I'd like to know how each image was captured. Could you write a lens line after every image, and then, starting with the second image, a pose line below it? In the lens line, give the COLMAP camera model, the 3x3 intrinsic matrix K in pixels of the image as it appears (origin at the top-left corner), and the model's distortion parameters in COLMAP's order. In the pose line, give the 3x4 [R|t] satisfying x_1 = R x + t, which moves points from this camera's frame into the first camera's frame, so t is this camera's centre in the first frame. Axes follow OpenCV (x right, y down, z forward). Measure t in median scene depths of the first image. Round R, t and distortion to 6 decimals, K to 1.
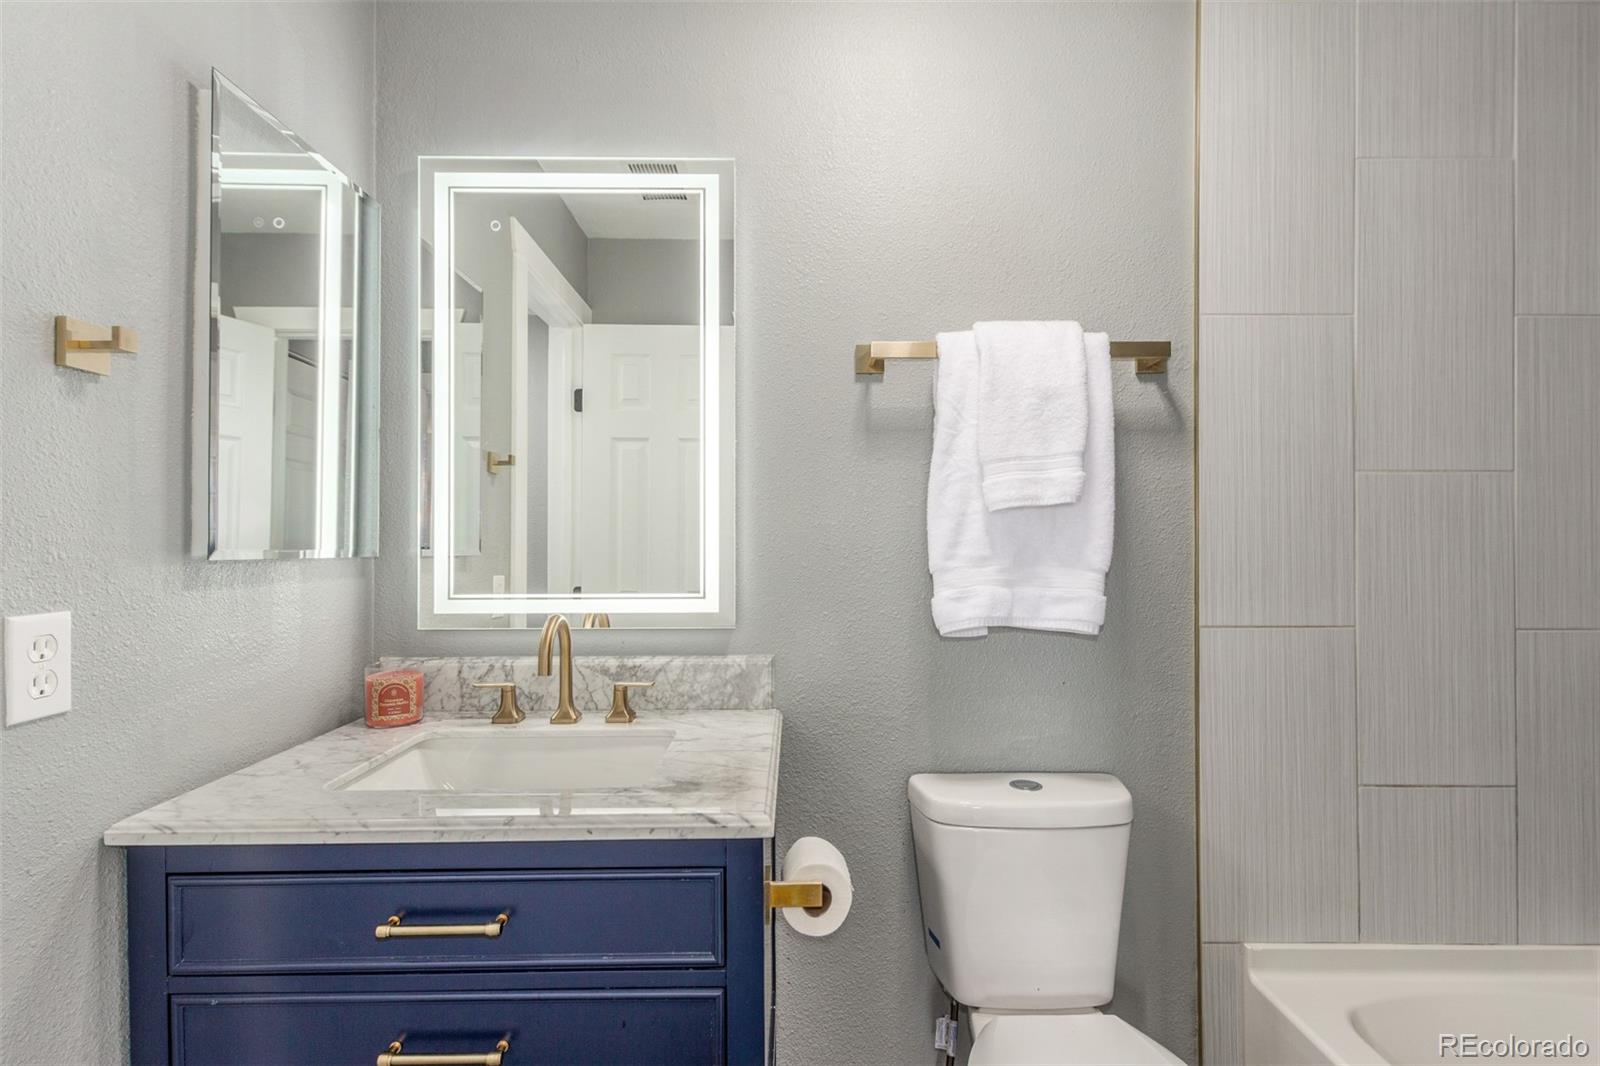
lens RADIAL K [[758.9, 0, 800.0], [0, 758.9, 533.0], [0, 0, 1]] dist [0.010562, 0.000078]
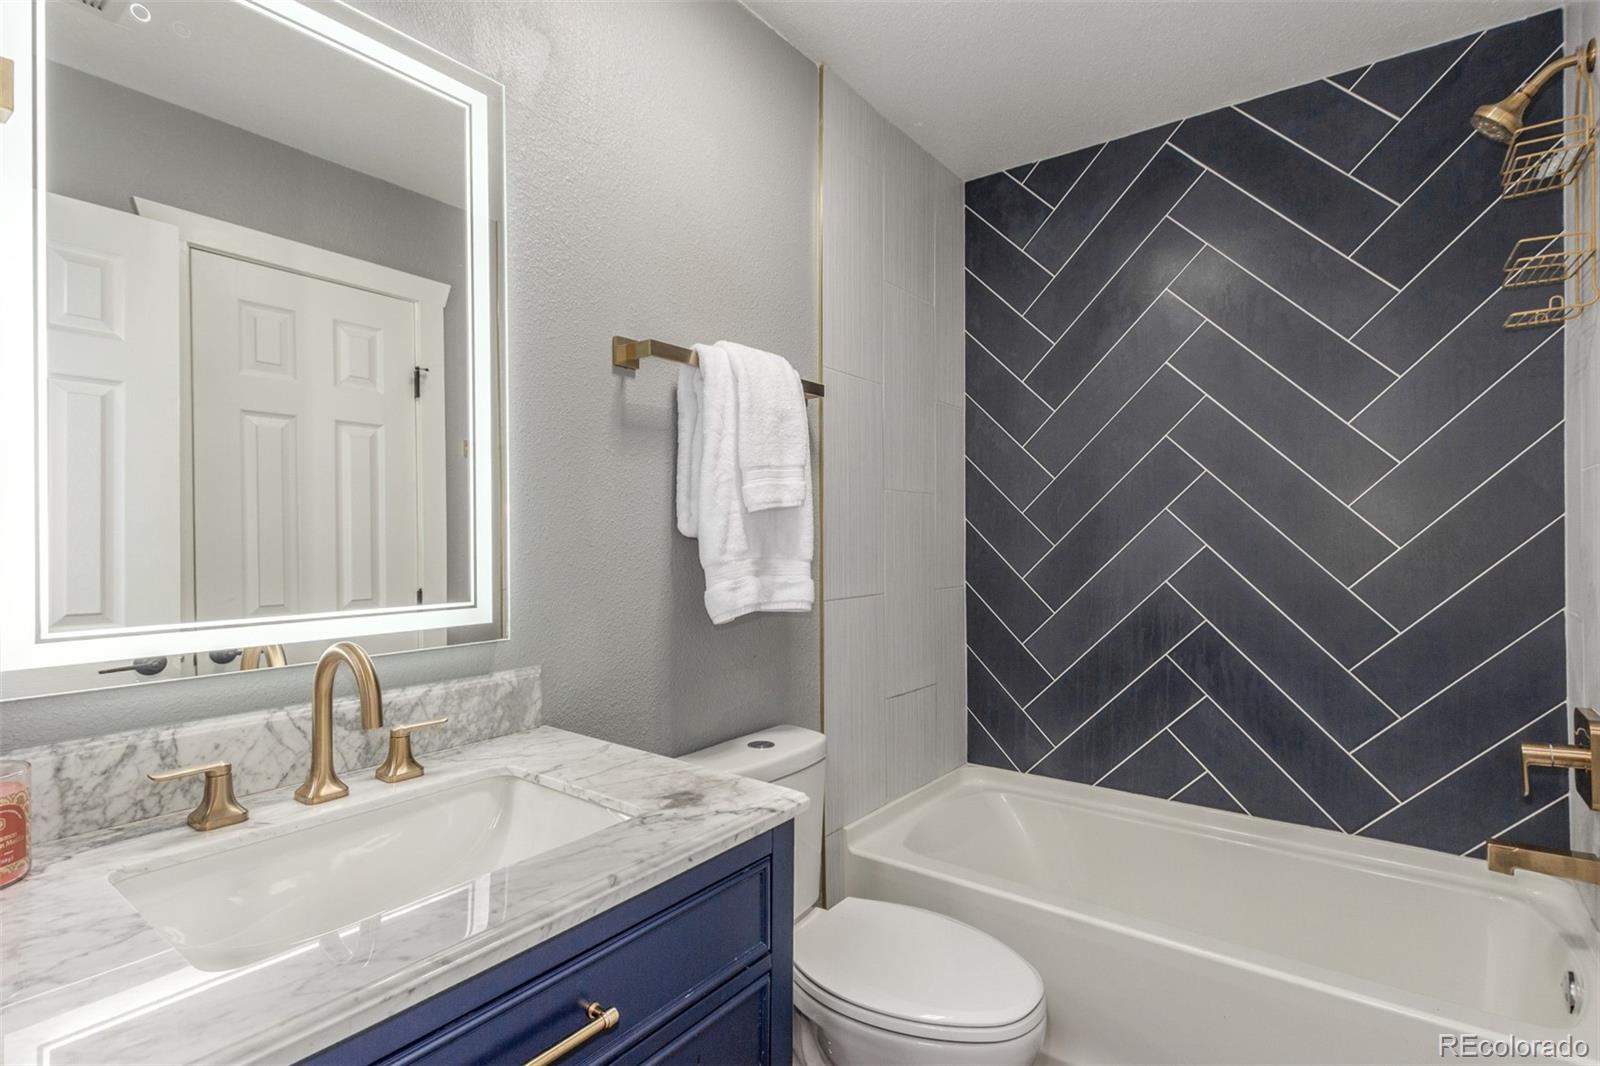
lens RADIAL K [[776.3, 0, 800.0], [0, 776.3, 533.0], [0, 0, 1]] dist [0.012850, -0.000233]
pose [[0.604723, 0.003190, 0.796430, -0.603270], [-0.008610, 0.999960, 0.002533, 0.000650], [-0.796389, -0.008389, 0.604726, 0.218942]]
